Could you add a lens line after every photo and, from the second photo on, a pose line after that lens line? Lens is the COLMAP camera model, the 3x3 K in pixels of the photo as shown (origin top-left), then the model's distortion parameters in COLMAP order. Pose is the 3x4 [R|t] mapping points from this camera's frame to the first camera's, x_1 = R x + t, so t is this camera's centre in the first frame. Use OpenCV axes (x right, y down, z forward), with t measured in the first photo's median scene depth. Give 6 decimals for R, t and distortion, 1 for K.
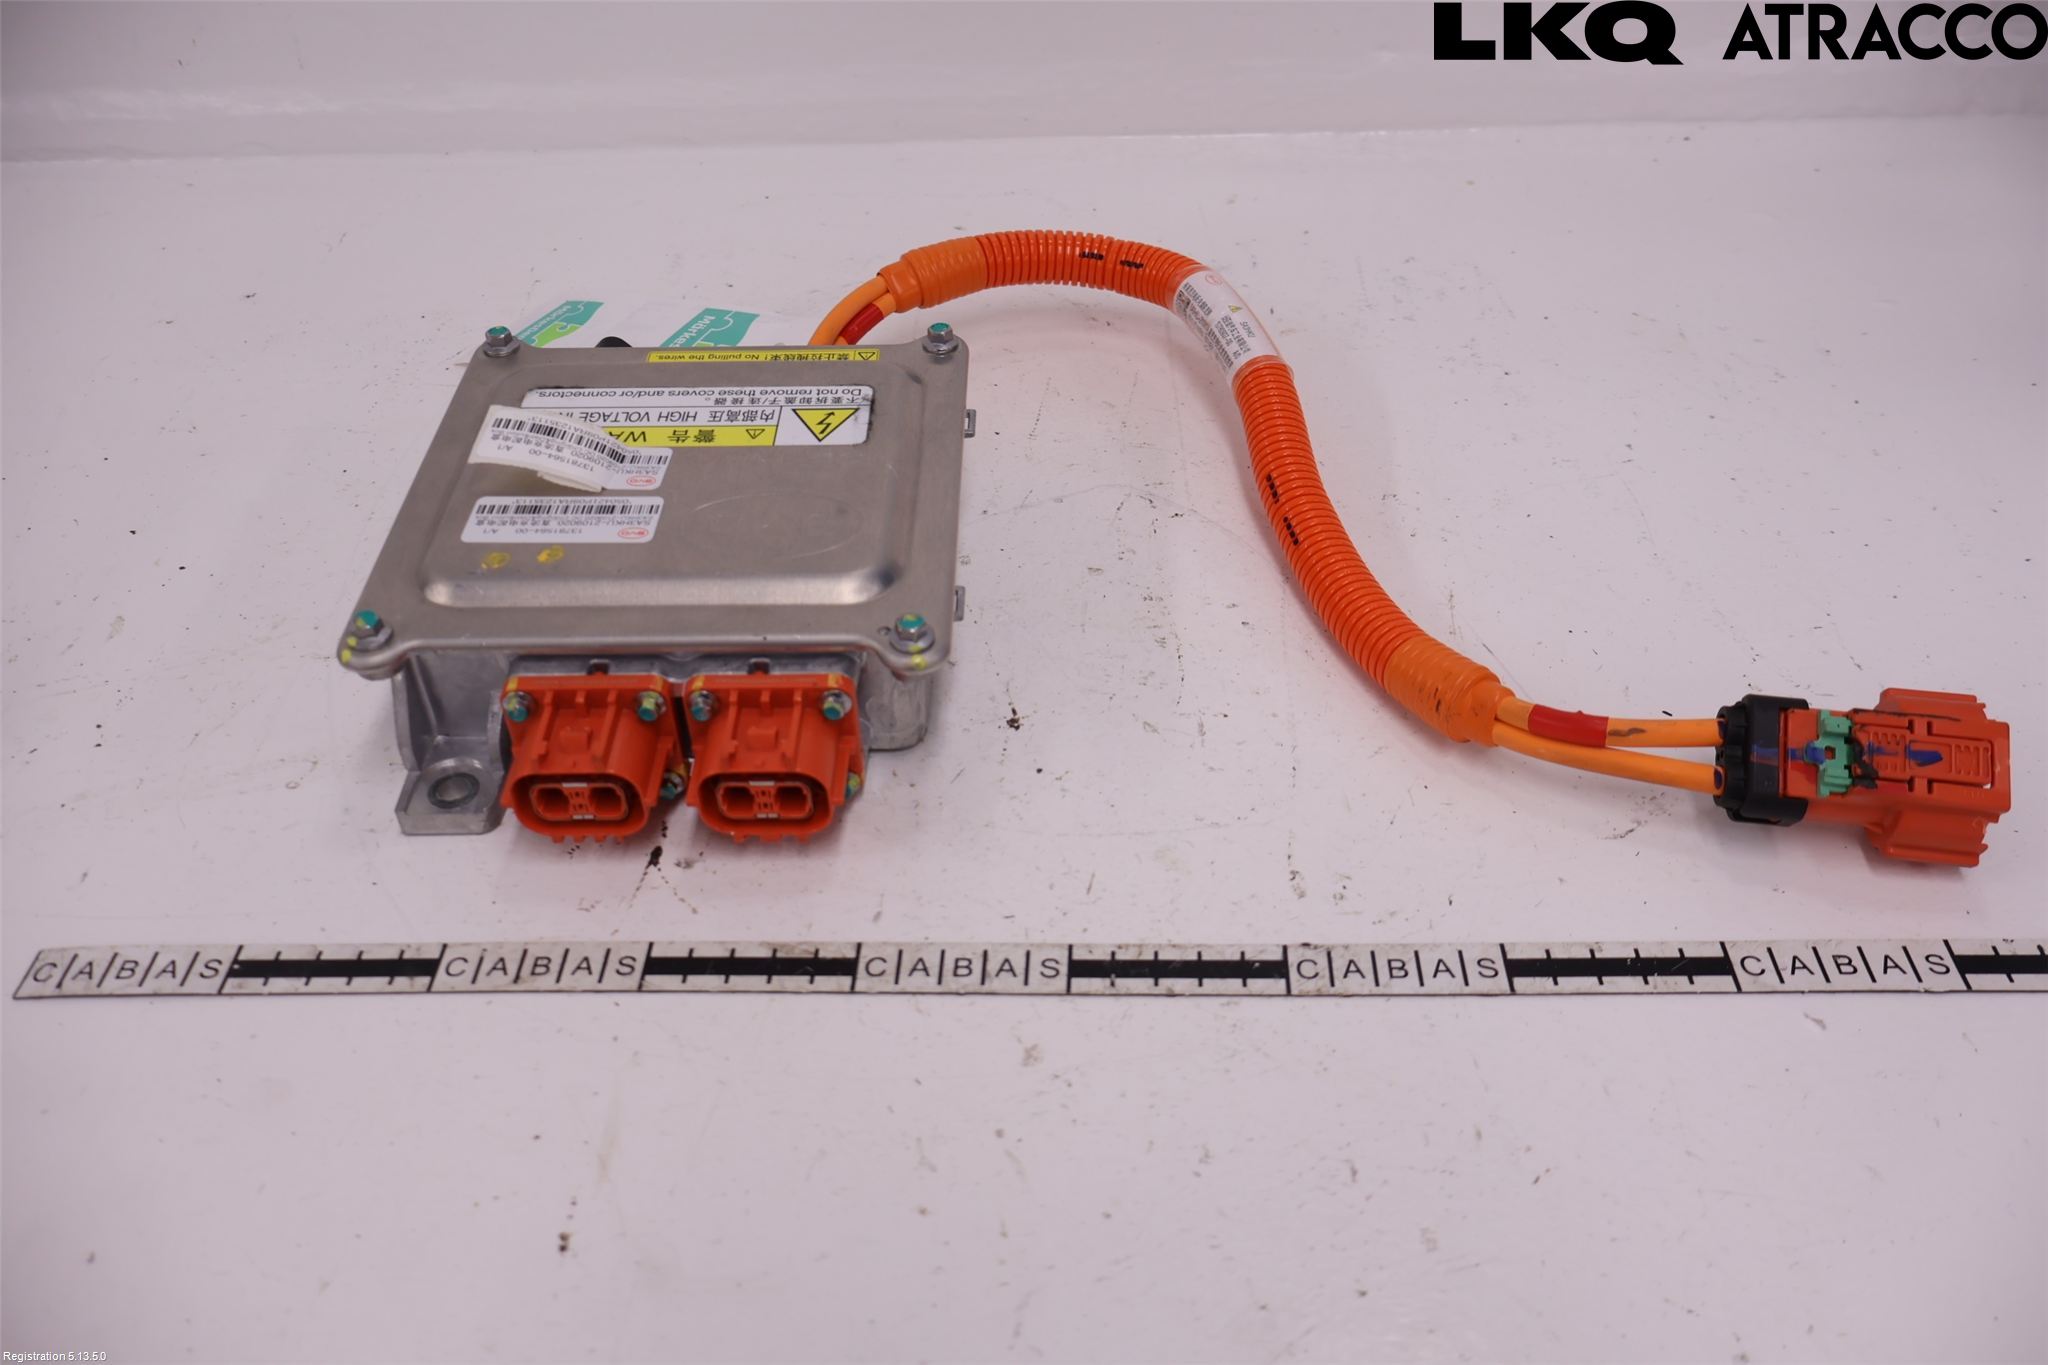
lens RADIAL K [[1752.2, 0, 1024.0], [0, 1752.2, 682.5], [0, 0, 1]] dist [0.007149, 0.004804]
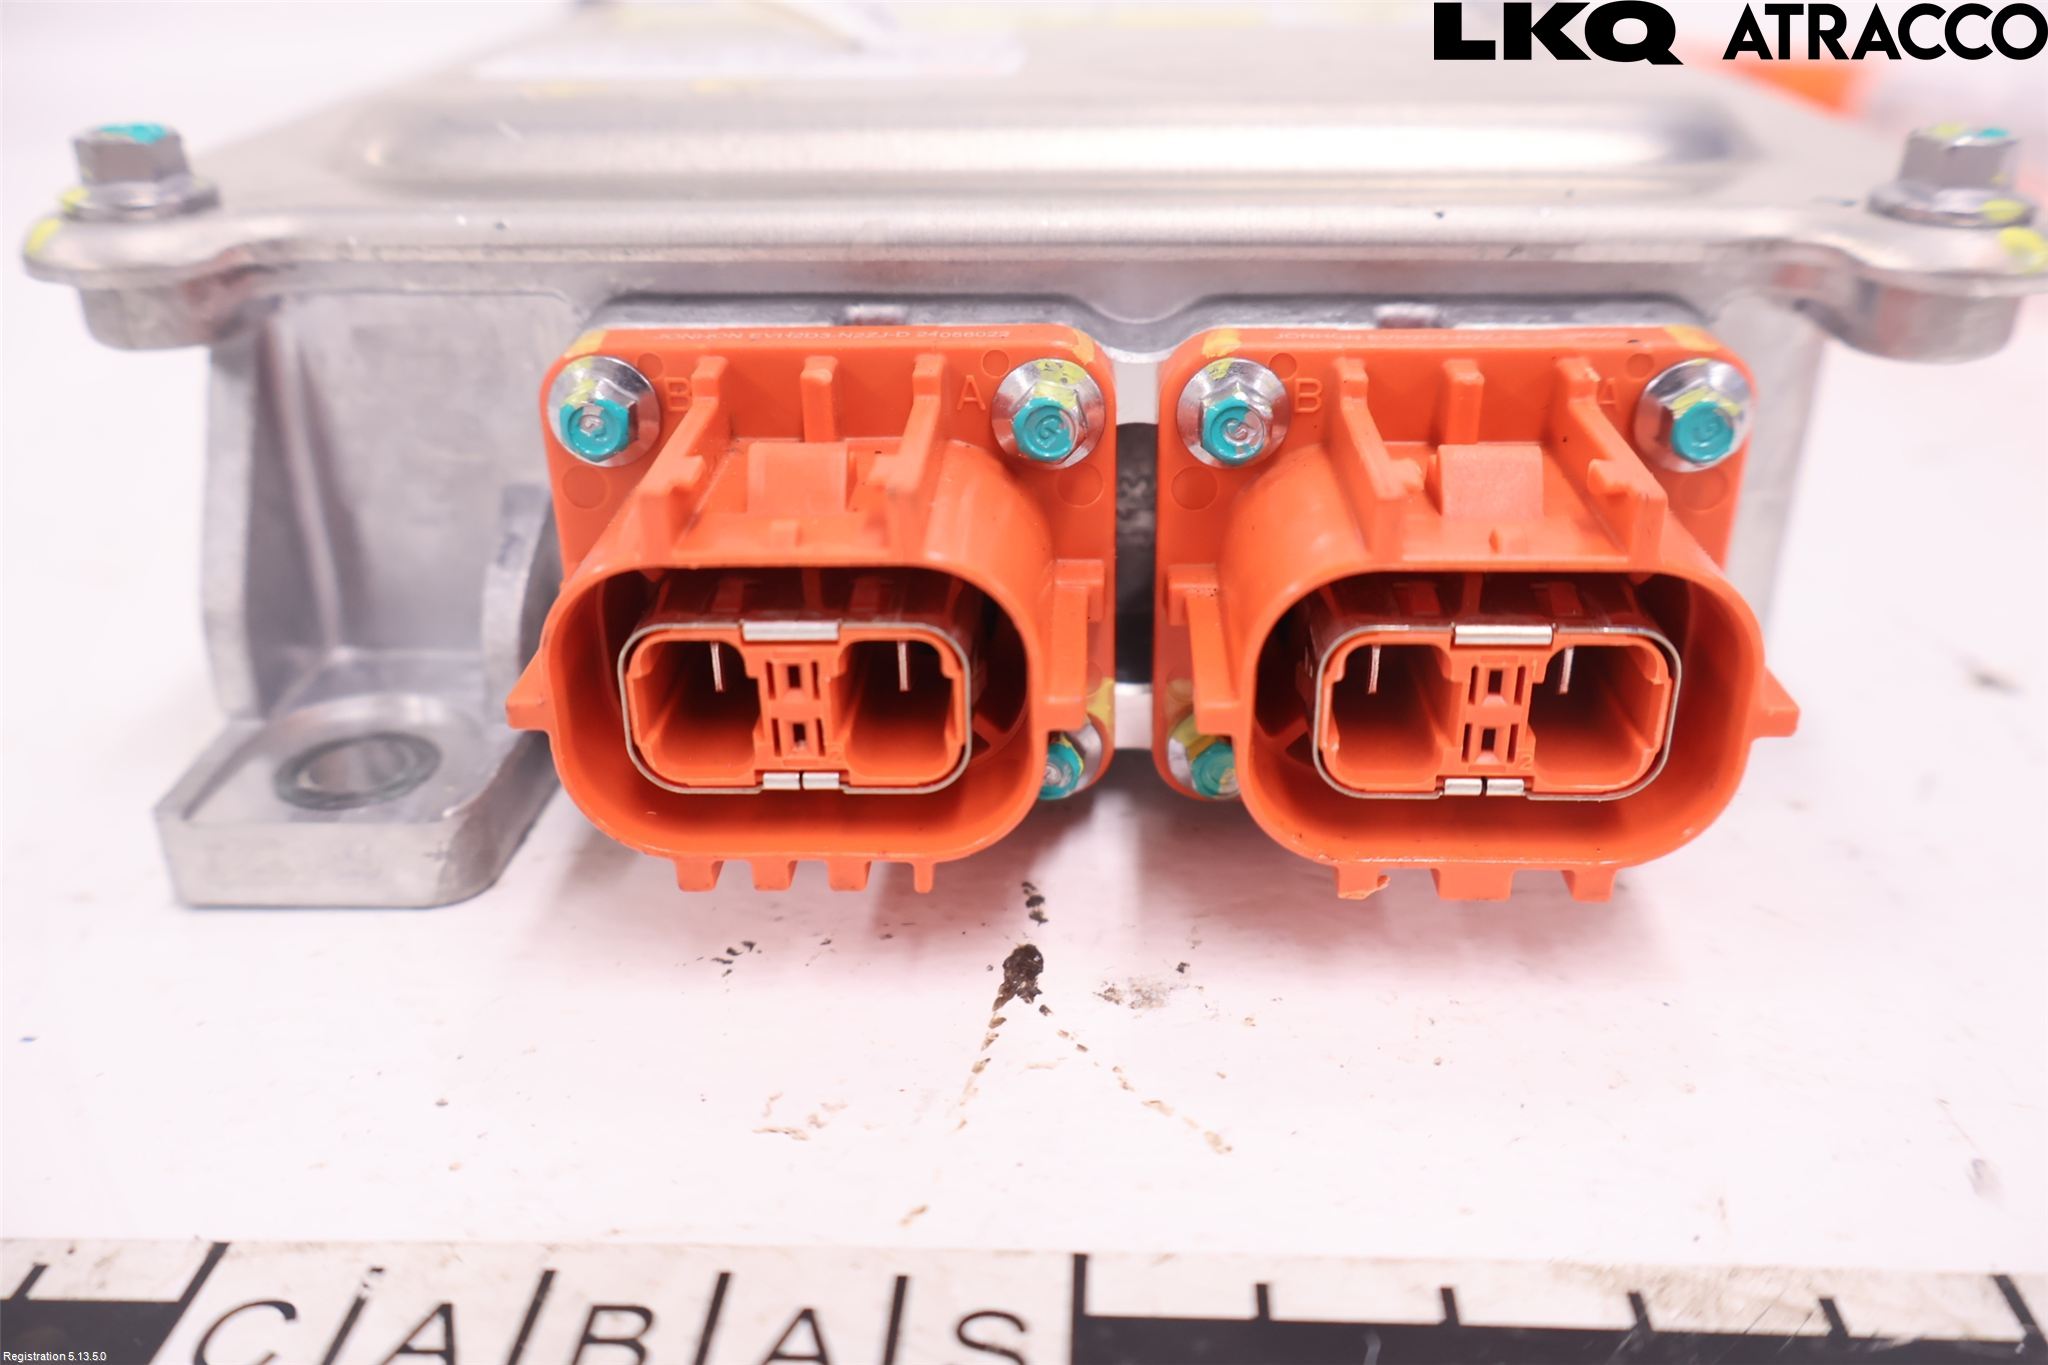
lens RADIAL K [[1752.2, 0, 1024.0], [0, 1752.2, 682.5], [0, 0, 1]] dist [0.007149, 0.004804]
pose [[0.999665, 0.021107, -0.015002, -0.211371], [-0.024339, 0.963654, -0.266042, 0.132738], [0.008841, 0.266318, 0.963845, 0.727197]]
